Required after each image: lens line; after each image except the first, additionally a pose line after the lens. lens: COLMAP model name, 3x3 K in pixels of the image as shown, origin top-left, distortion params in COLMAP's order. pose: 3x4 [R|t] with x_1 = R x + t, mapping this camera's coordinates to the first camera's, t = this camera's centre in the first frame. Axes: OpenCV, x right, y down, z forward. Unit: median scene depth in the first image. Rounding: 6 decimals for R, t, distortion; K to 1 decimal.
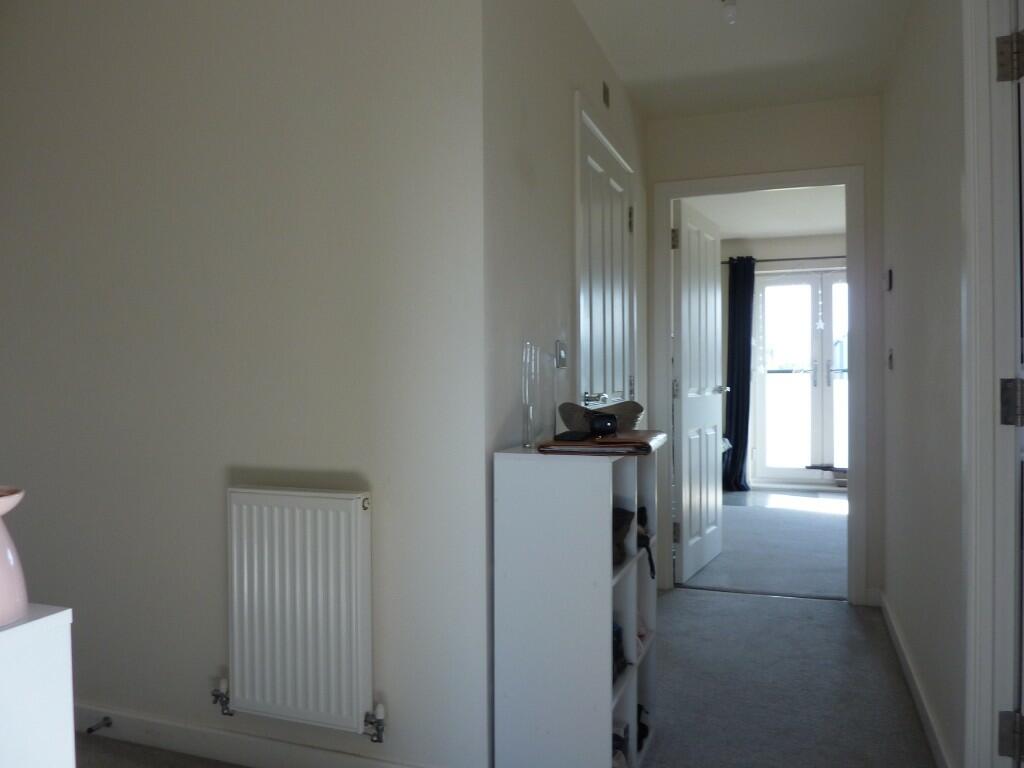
lens RADIAL K [[782.1, 0, 512.0], [0, 782.1, 384.0], [0, 0, 1]] dist [-0.020519, -0.009349]
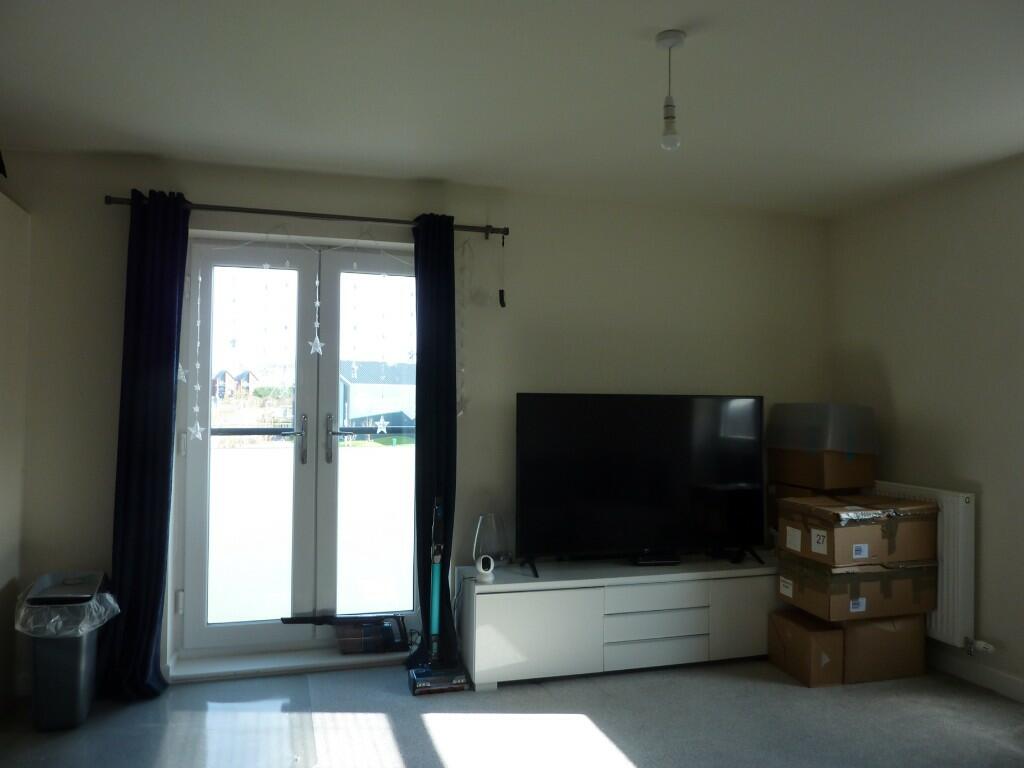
lens RADIAL K [[782.1, 0, 512.0], [0, 782.1, 384.0], [0, 0, 1]] dist [-0.020519, -0.009349]
pose [[0.789614, 0.027826, 0.612972, 0.177865], [-0.011427, 0.999465, -0.030650, -0.035751], [-0.613497, 0.017197, 0.789510, 0.501672]]
